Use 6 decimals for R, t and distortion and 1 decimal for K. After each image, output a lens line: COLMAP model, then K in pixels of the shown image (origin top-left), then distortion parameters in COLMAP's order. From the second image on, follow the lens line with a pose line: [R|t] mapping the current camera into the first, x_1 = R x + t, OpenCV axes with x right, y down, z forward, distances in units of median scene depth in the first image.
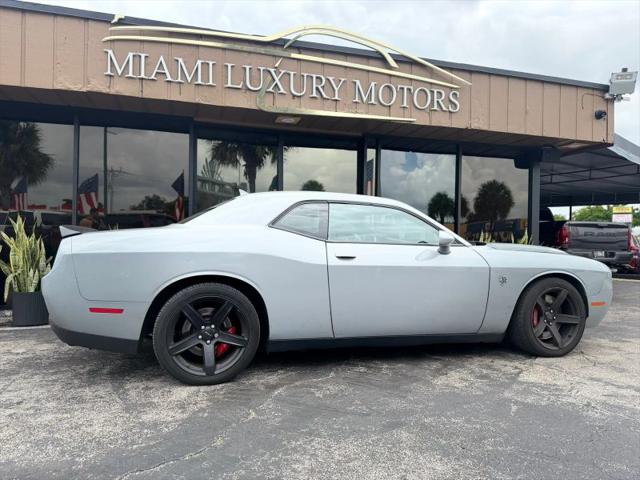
lens RADIAL K [[454.1, 0, 317.3], [0, 454.1, 243.7], [0, 0, 1]] dist [0.024393, -0.028880]
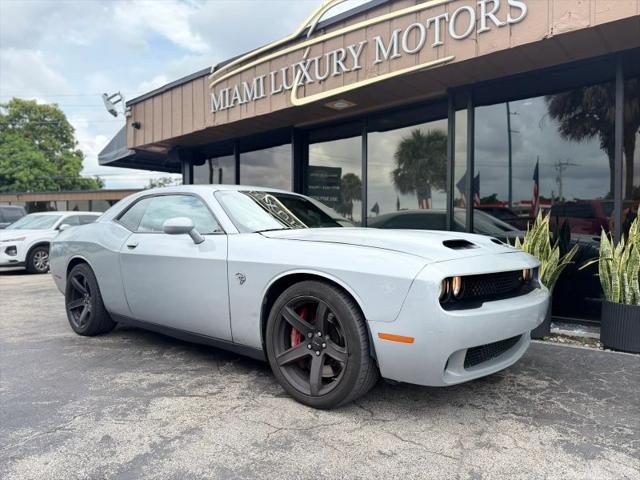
lens RADIAL K [[454.1, 0, 313.2], [0, 454.1, 241.3], [0, 0, 1]] dist [0.024393, -0.028880]
pose [[0.535314, -0.005594, -0.844635, 1.120450], [0.008465, 0.999963, -0.001257, 0.020627], [0.844611, -0.006477, 0.535342, 0.703272]]
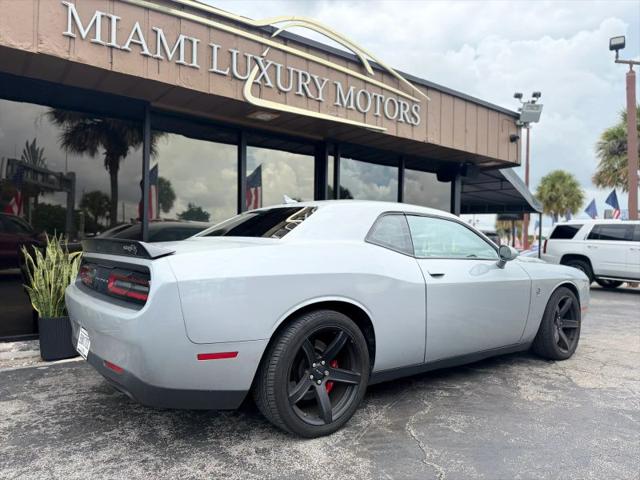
lens RADIAL K [[454.1, 0, 315.3], [0, 454.1, 242.2], [0, 0, 1]] dist [0.024393, -0.028880]
pose [[0.935966, 0.003293, 0.352074, -0.452993], [-0.001256, 0.999981, -0.006013, -0.027881], [-0.352087, 0.005185, 0.935953, 0.192635]]
